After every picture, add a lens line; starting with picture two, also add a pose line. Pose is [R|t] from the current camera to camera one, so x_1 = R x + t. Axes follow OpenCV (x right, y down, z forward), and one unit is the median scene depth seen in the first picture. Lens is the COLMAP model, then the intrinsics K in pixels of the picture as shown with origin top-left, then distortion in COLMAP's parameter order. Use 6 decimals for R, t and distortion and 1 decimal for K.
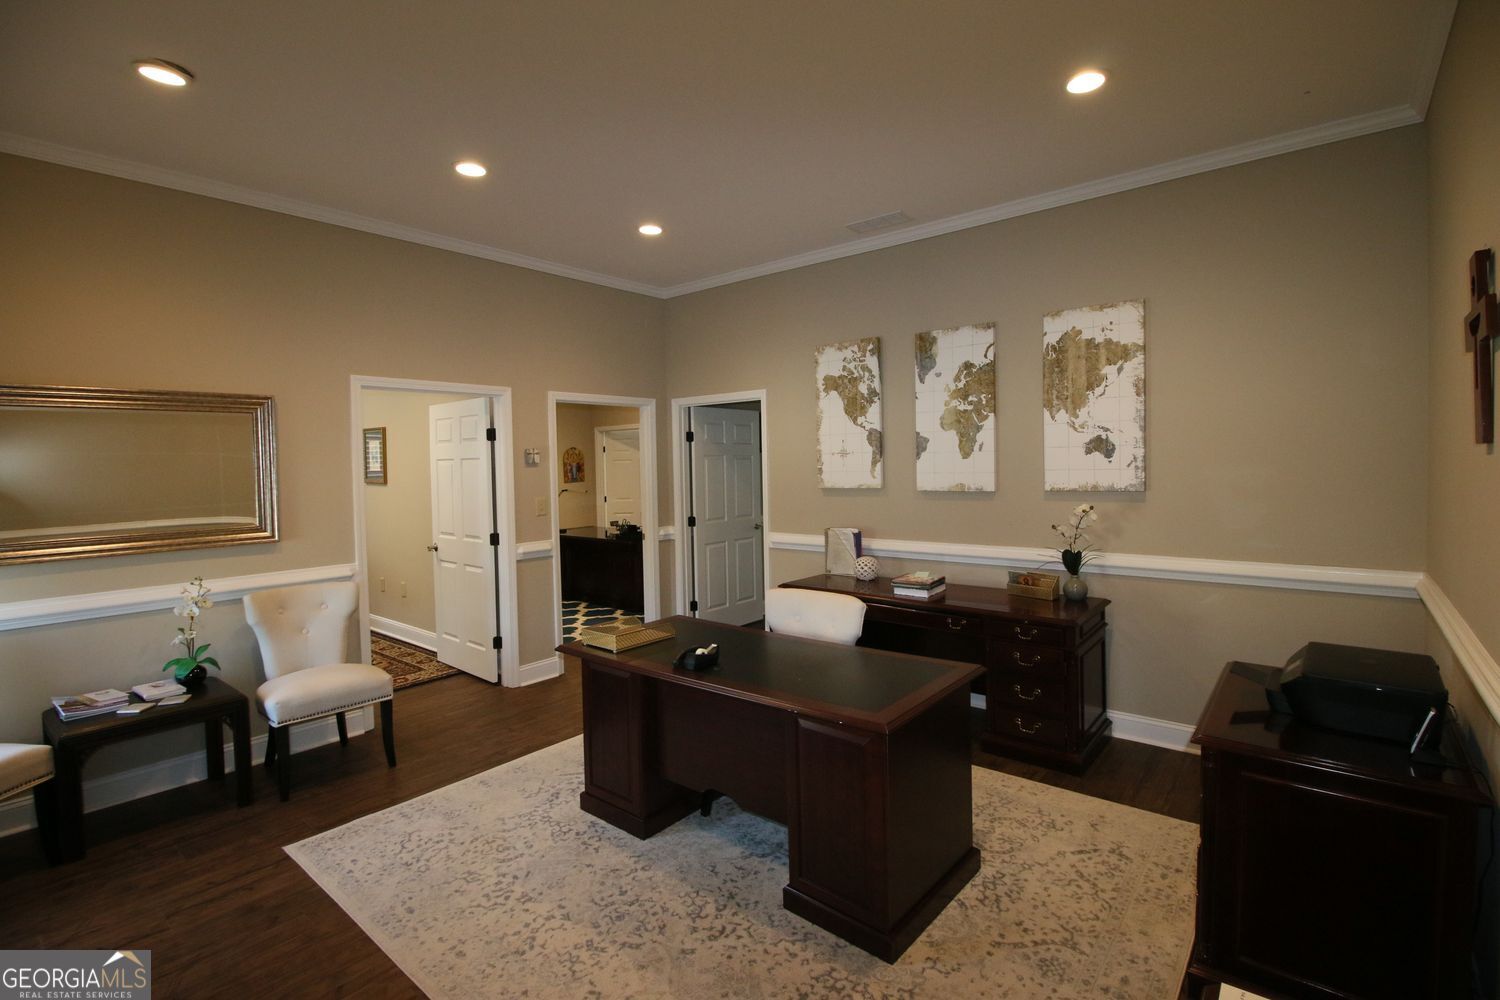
lens RADIAL K [[695.1, 0, 754.2], [0, 695.1, 489.4], [0, 0, 1]] dist [-0.011455, -0.008132]
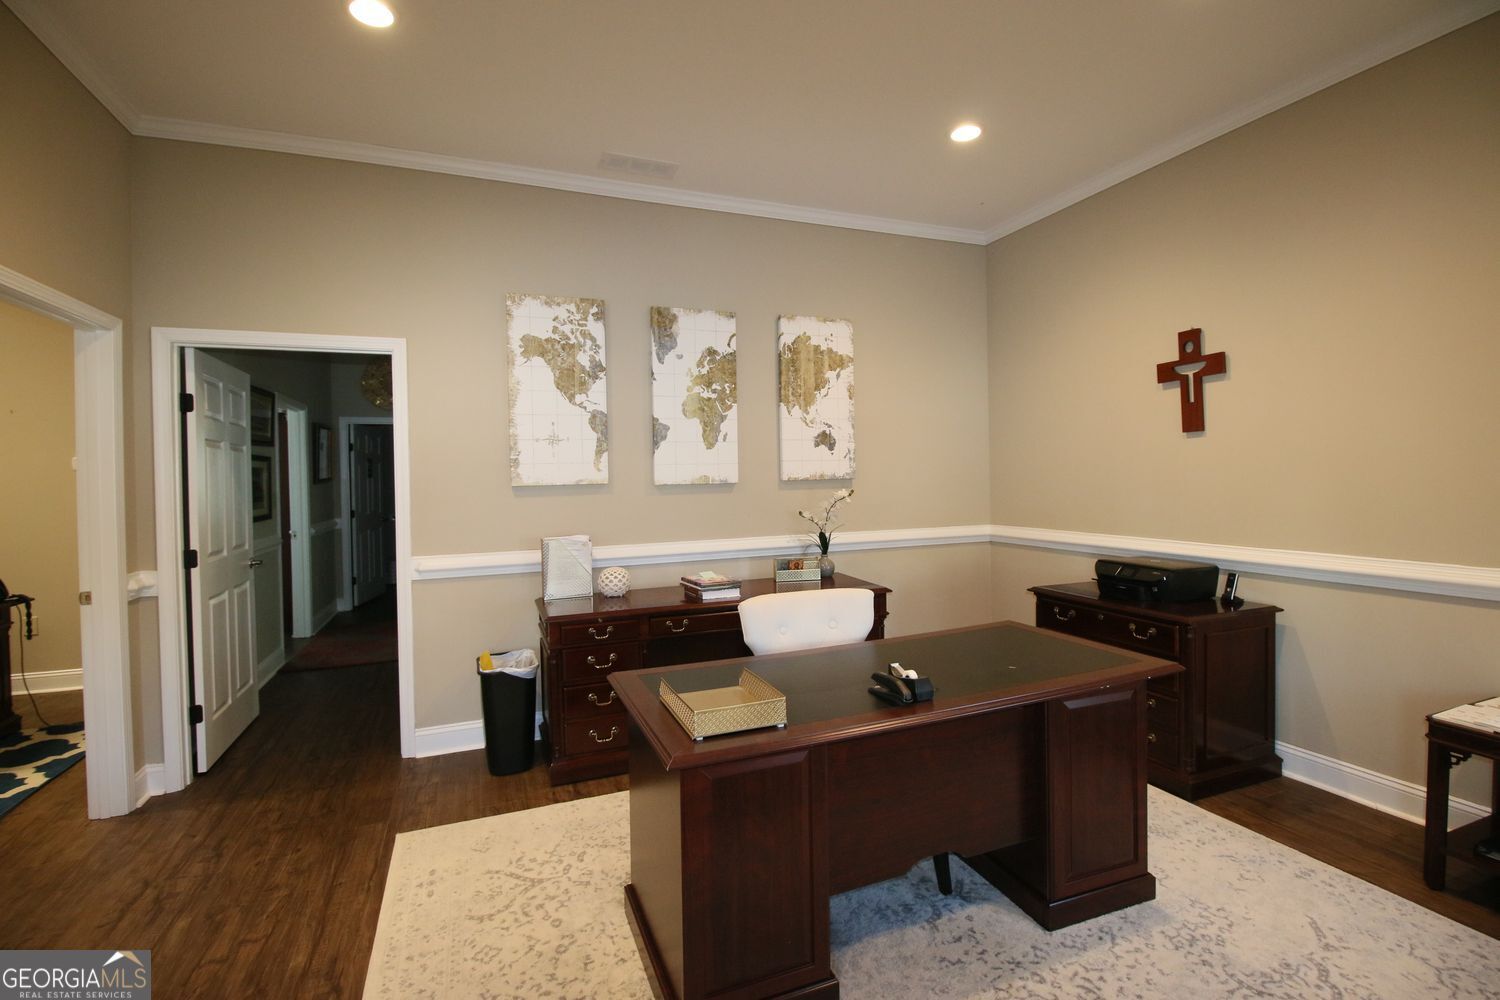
lens RADIAL K [[695.1, 0, 767.0], [0, 695.1, 478.4], [0, 0, 1]] dist [-0.011455, -0.008132]
pose [[0.467401, 0.006777, 0.884019, -0.491094], [0.043678, 0.998572, -0.030749, 0.027565], [-0.882966, 0.052985, 0.466438, 0.487968]]
